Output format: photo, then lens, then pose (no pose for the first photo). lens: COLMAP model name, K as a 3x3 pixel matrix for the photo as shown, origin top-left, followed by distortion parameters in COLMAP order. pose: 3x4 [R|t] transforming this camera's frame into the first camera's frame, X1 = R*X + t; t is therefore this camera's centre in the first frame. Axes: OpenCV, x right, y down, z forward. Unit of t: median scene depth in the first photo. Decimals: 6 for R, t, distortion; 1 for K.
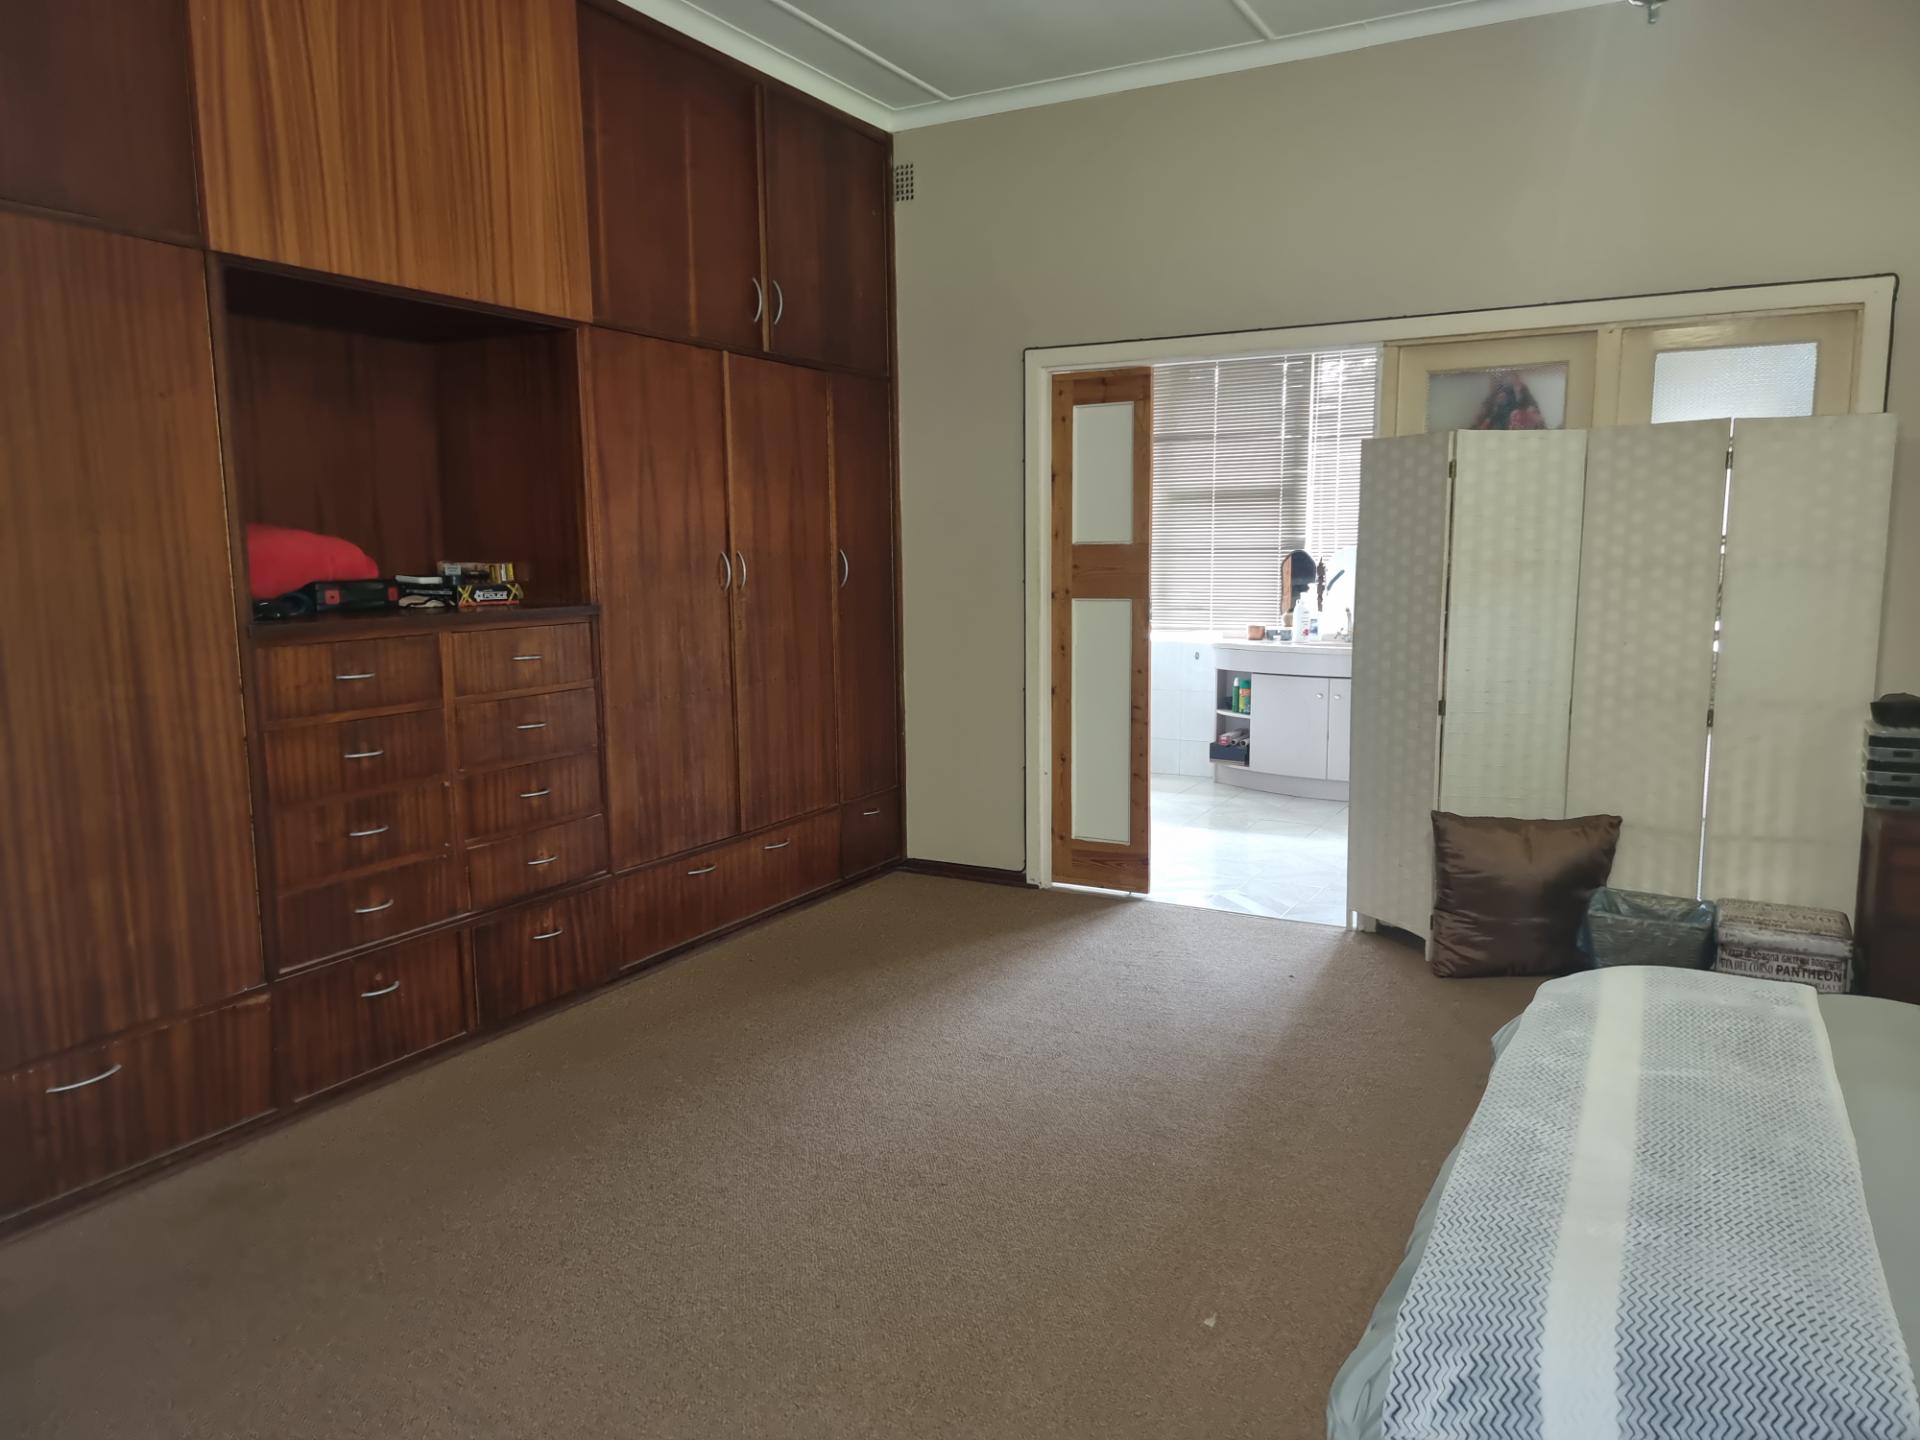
lens RADIAL K [[1346.9, 0, 952.1], [0, 1346.9, 715.8], [0, 0, 1]] dist [0.061593, -0.034627]
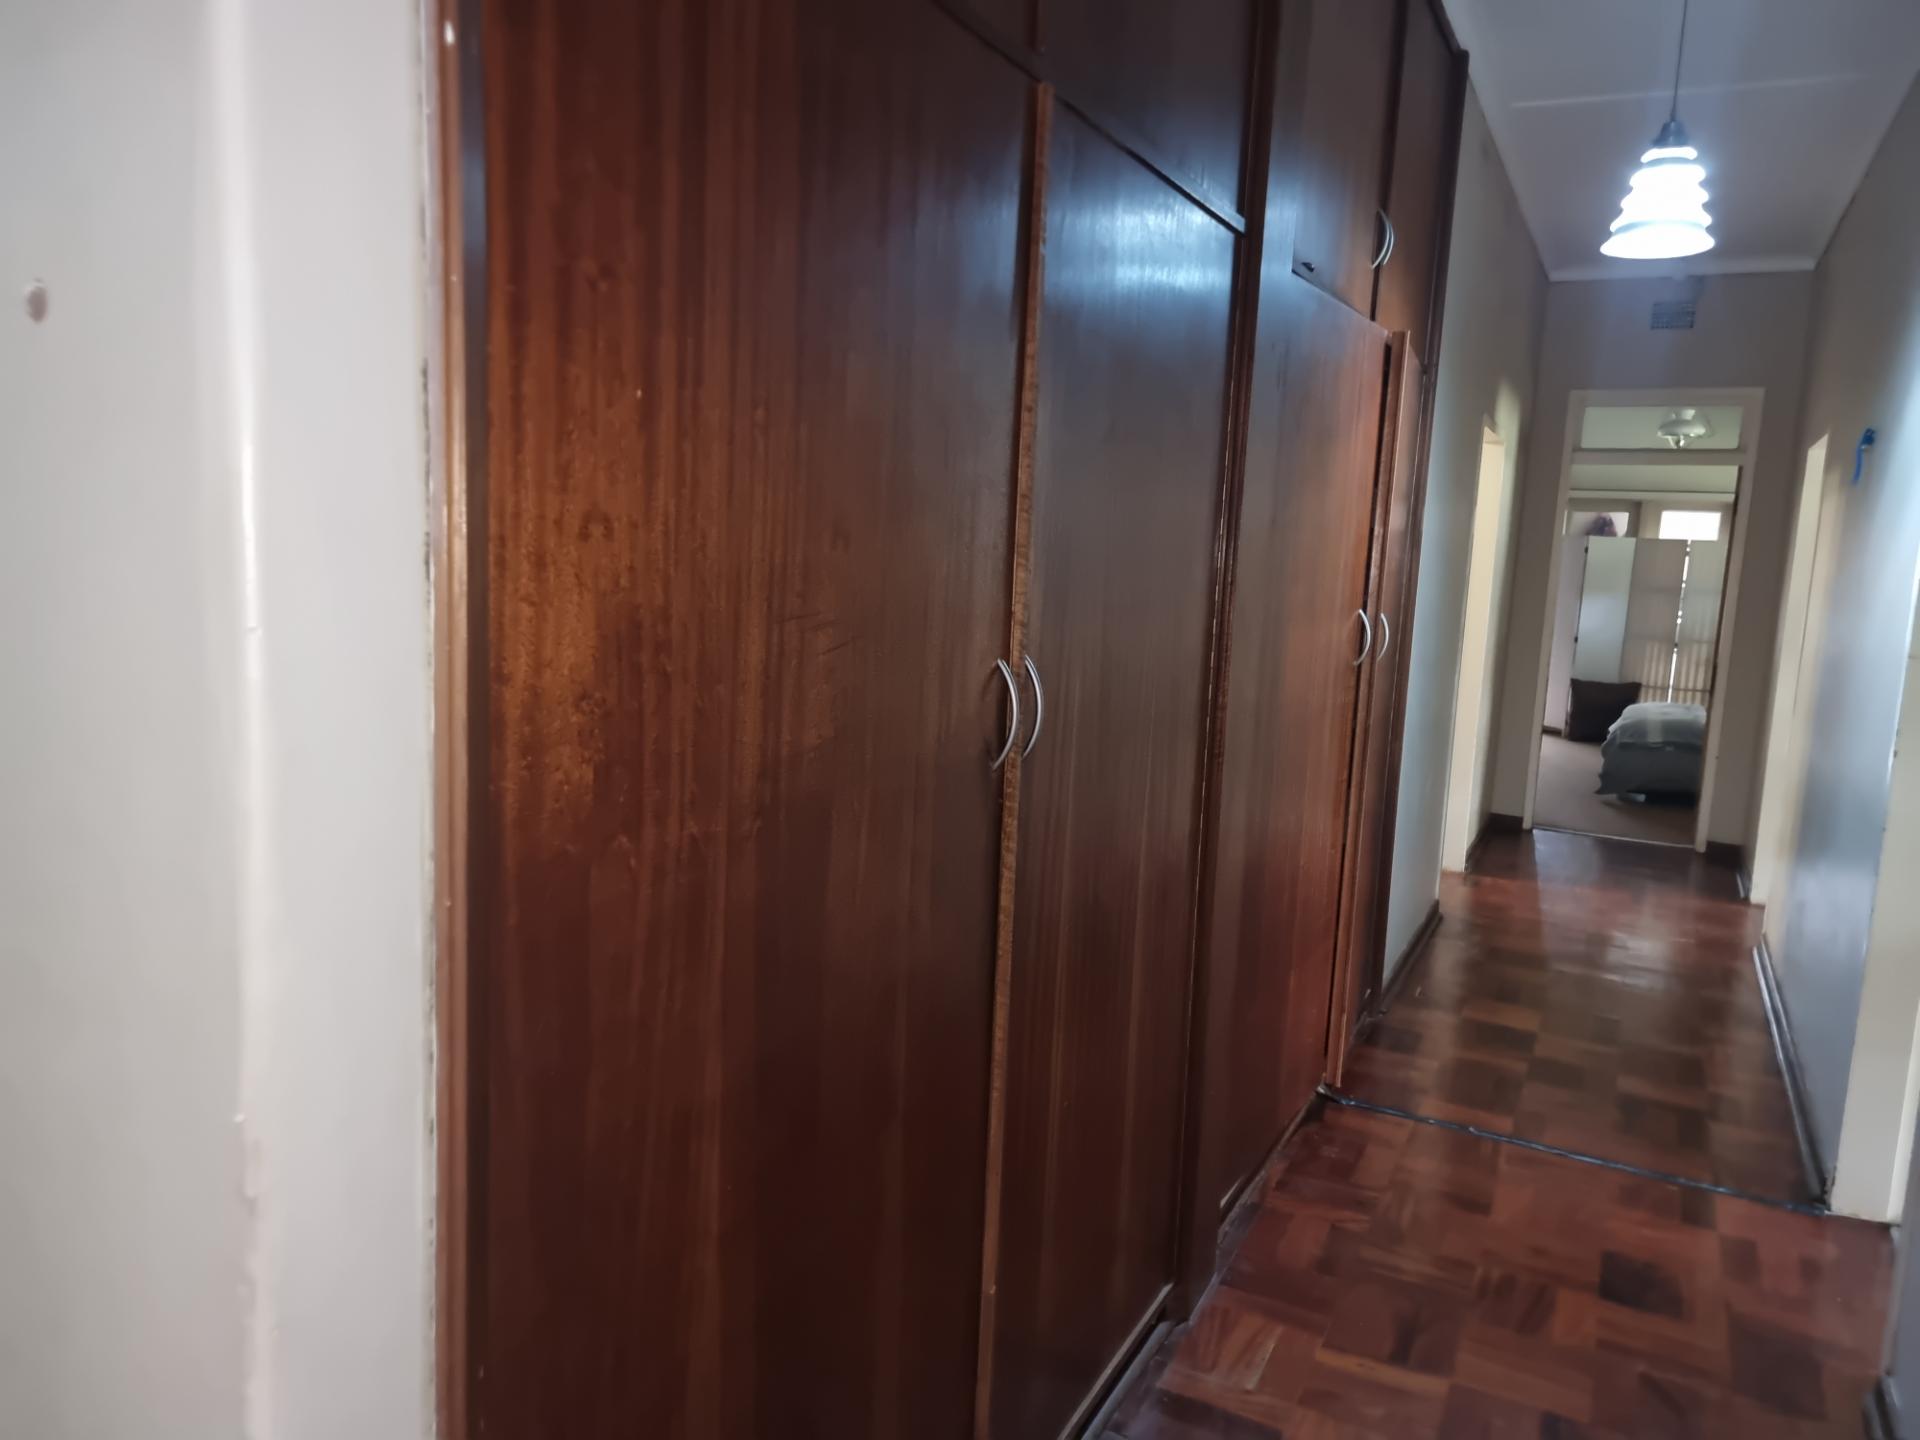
lens RADIAL K [[1346.9, 0, 955.4], [0, 1346.9, 724.2], [0, 0, 1]] dist [0.061593, -0.034627]
pose [[0.997265, 0.047321, 0.056778, -2.618623], [-0.047709, 0.998846, 0.005514, 0.534260], [-0.056452, -0.008208, 0.998372, -4.193187]]
